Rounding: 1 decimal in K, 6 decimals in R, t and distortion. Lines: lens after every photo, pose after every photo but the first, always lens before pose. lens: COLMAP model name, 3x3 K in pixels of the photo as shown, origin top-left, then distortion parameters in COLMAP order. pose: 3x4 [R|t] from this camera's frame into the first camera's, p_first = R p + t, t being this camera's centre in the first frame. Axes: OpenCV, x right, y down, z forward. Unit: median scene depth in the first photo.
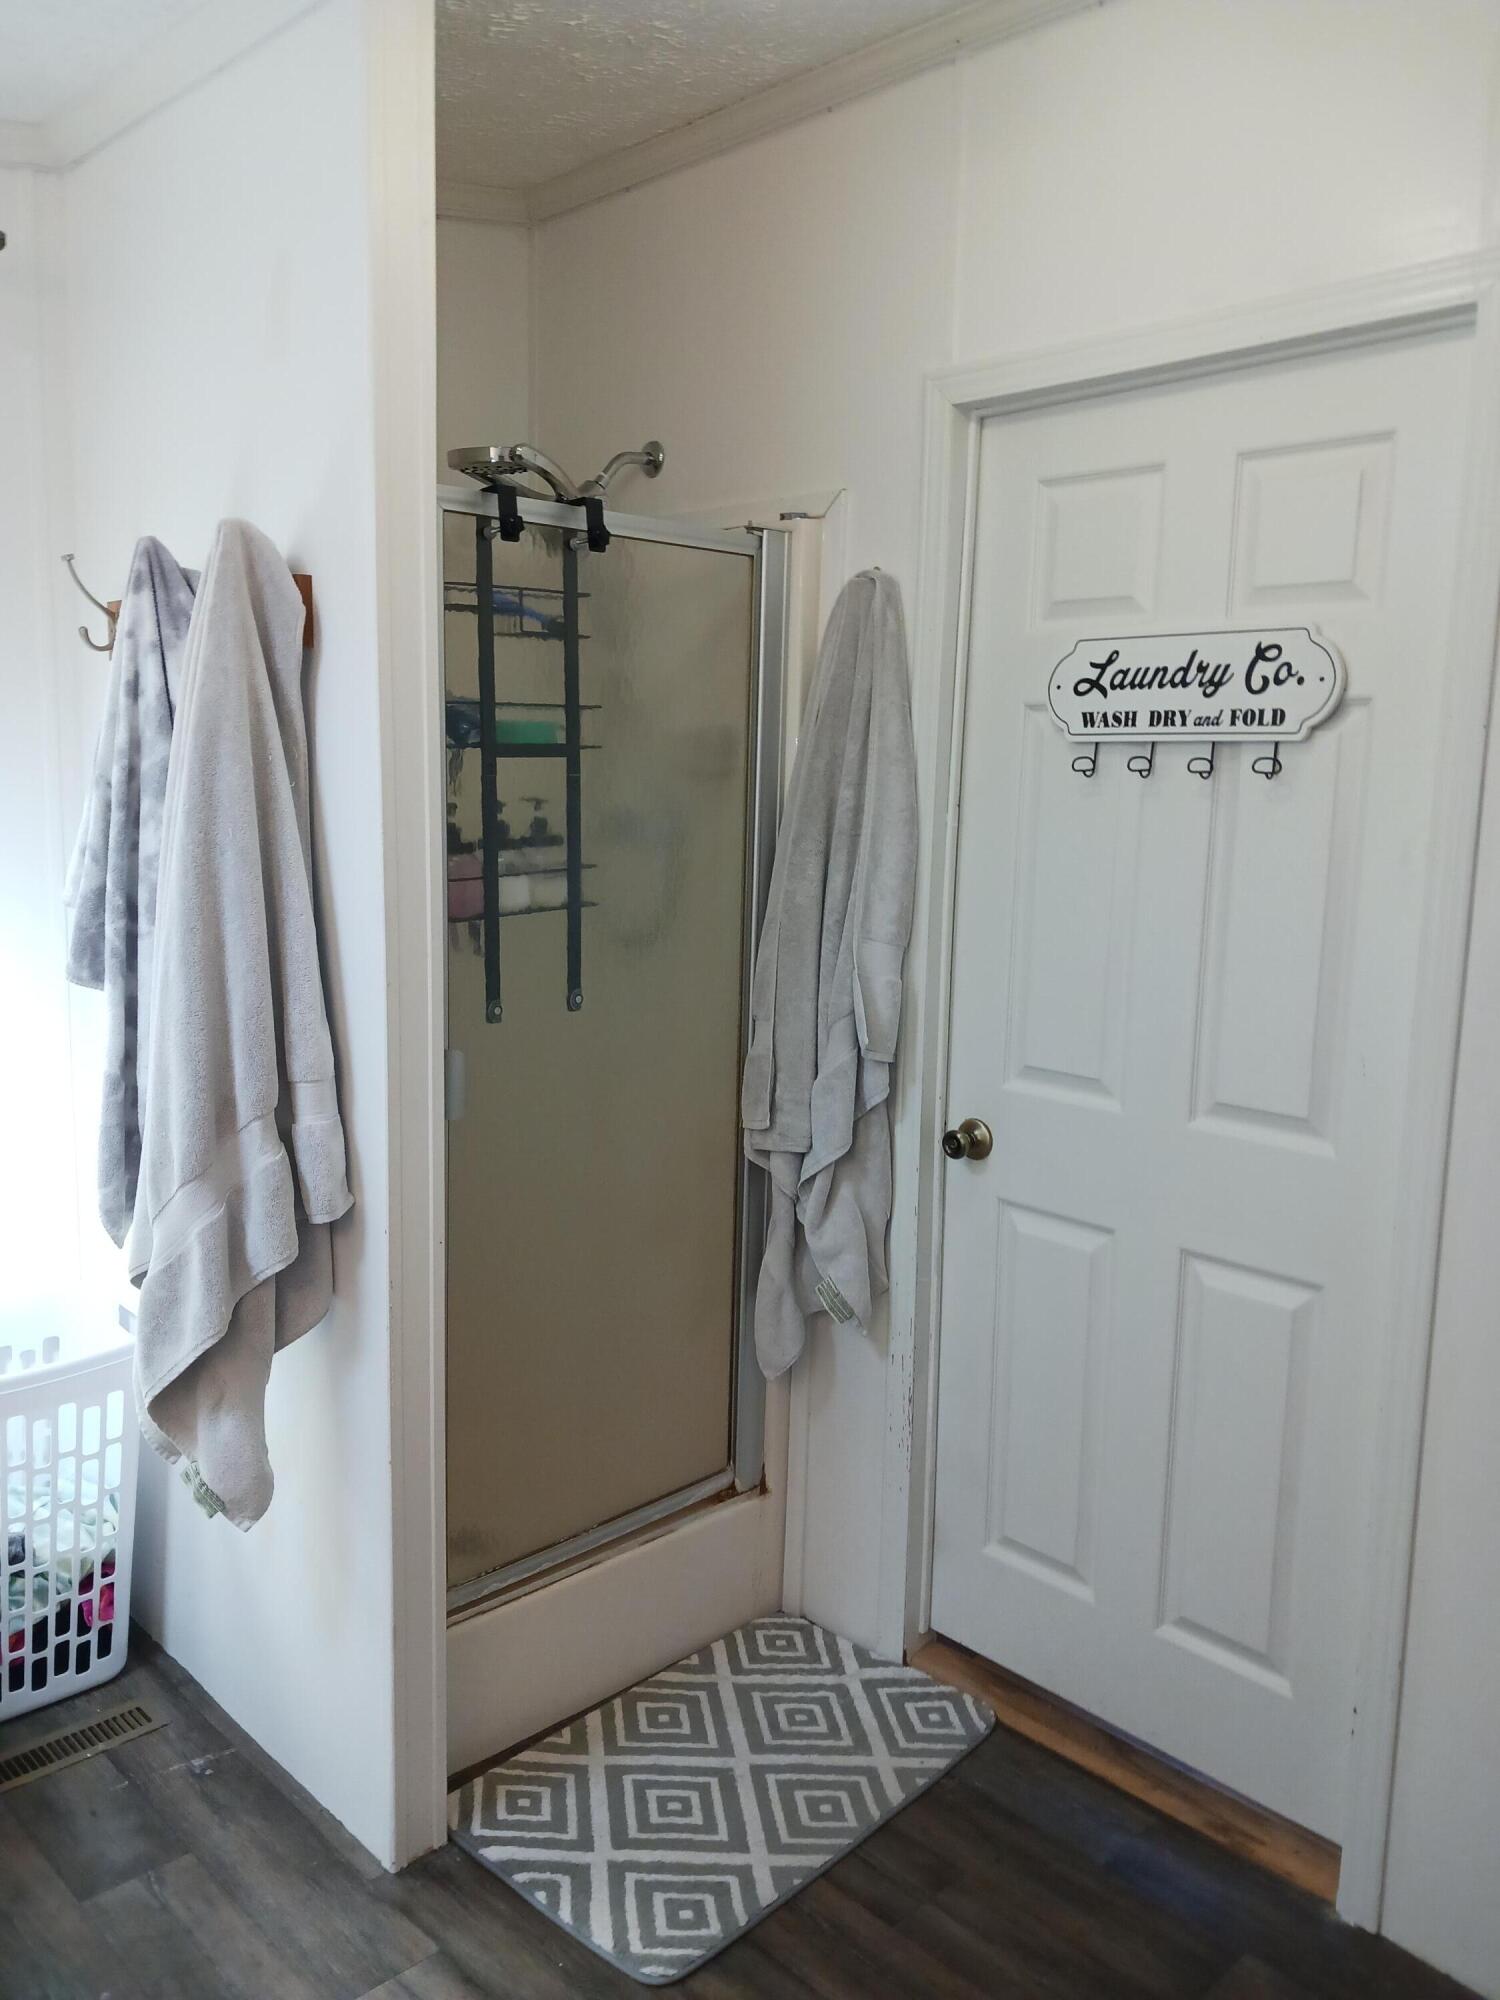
lens RADIAL K [[1554.1, 0, 751.4], [0, 1554.1, 975.9], [0, 0, 1]] dist [-0.087034, 0.092273]
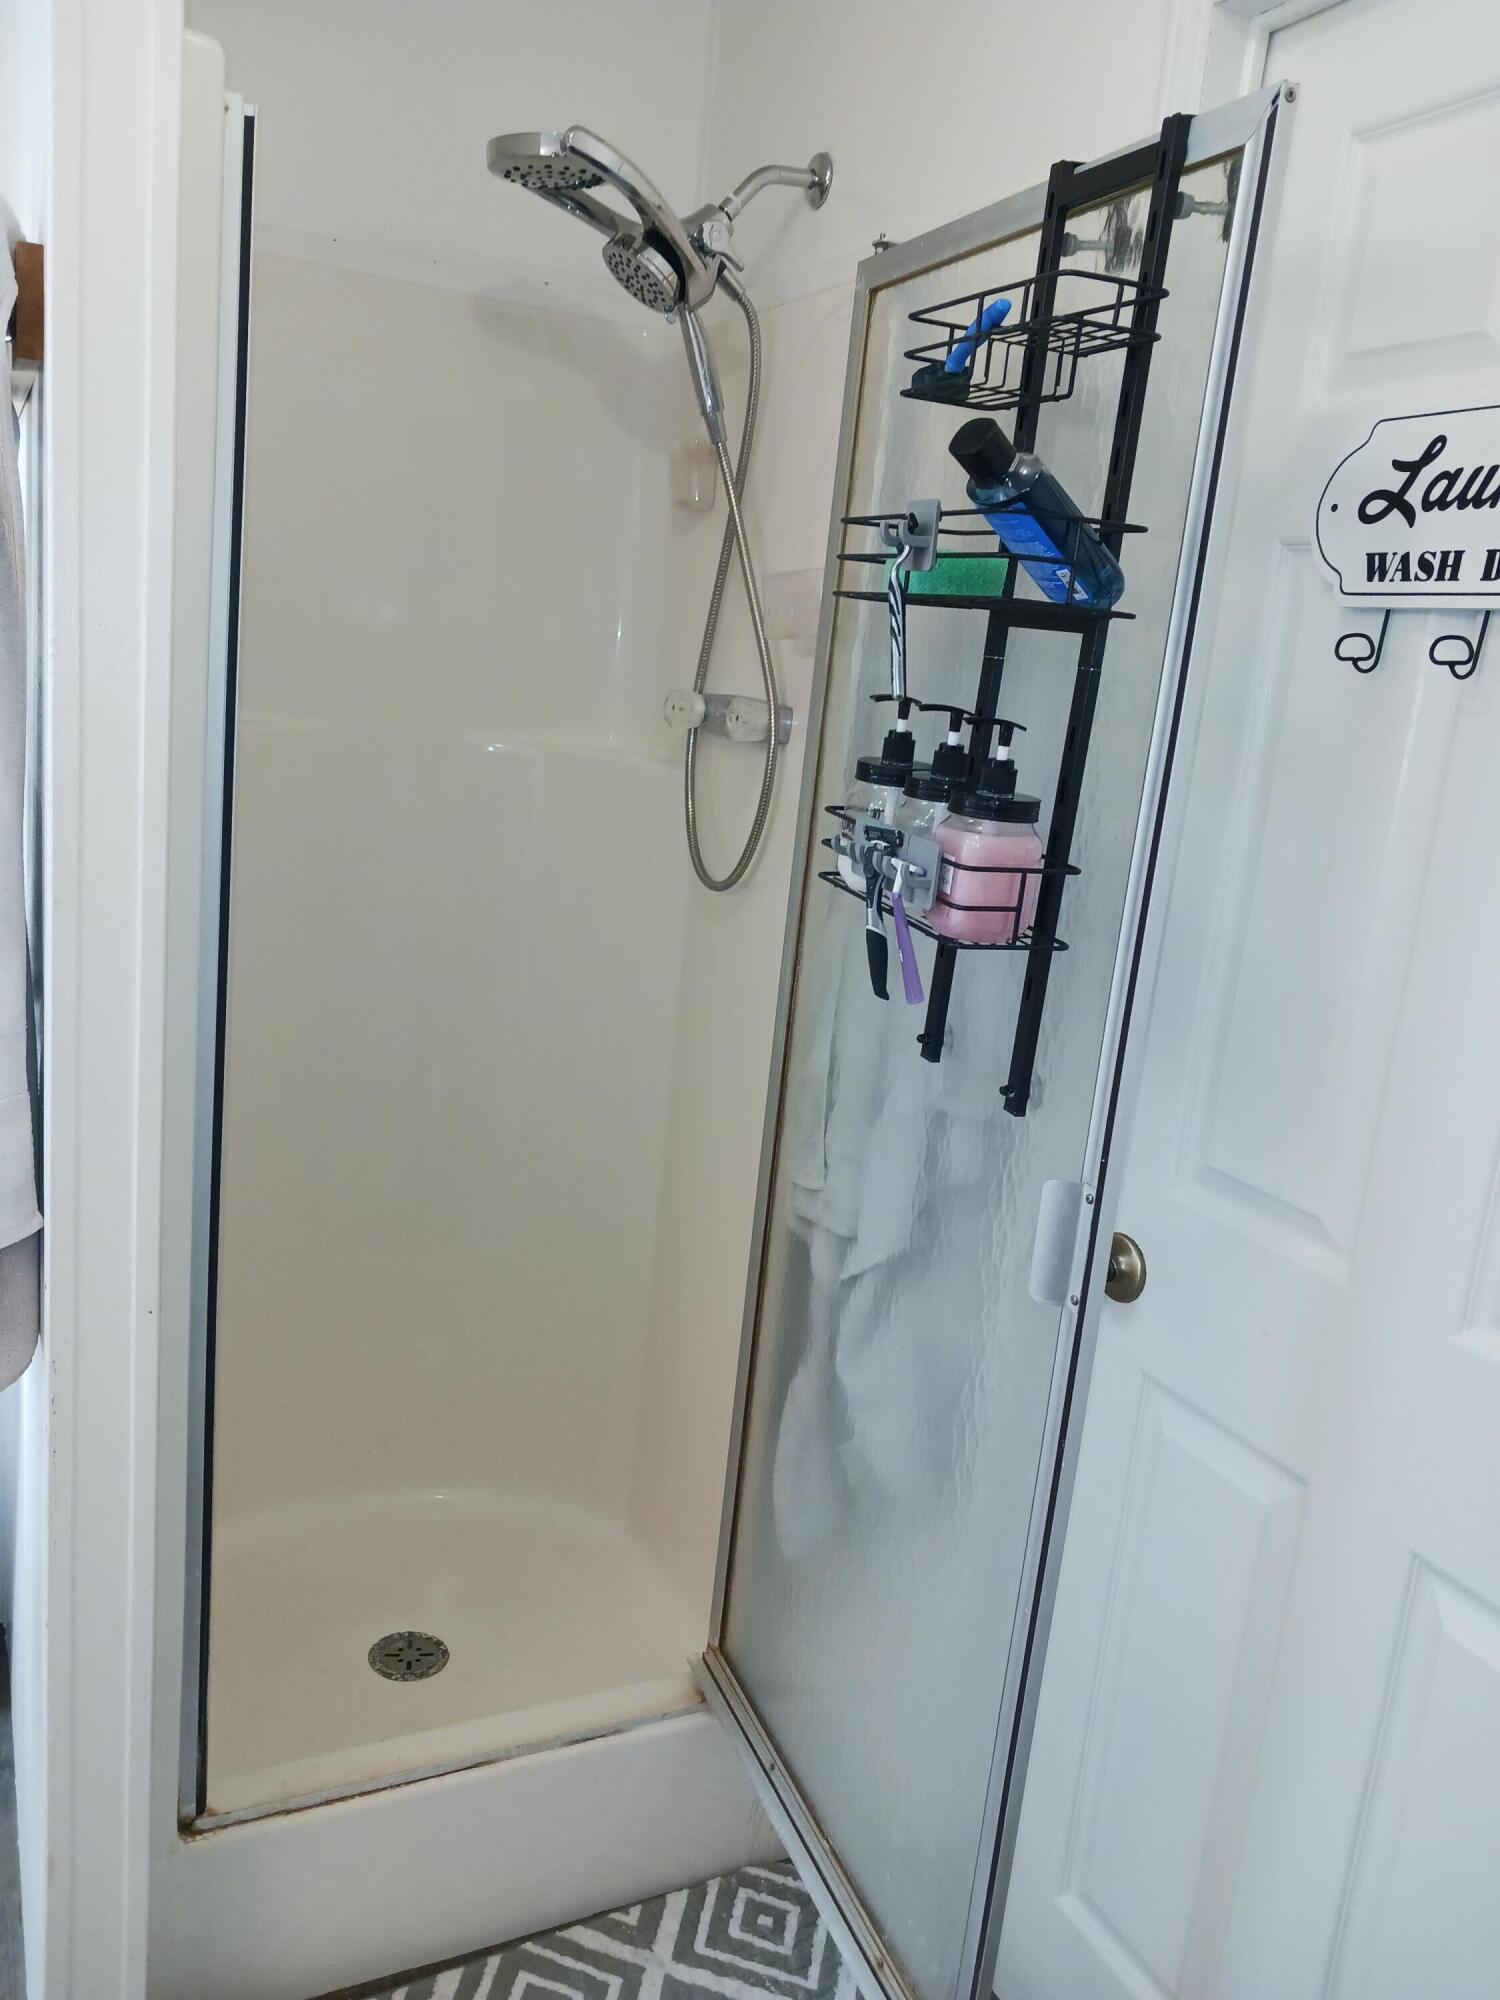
lens RADIAL K [[1554.1, 0, 751.4], [0, 1554.1, 975.9], [0, 0, 1]] dist [-0.087034, 0.092273]
pose [[0.945727, 0.122510, -0.300984, 0.190138], [-0.106057, 0.991859, 0.070475, -0.037329], [0.307168, -0.034729, 0.951021, 0.413891]]
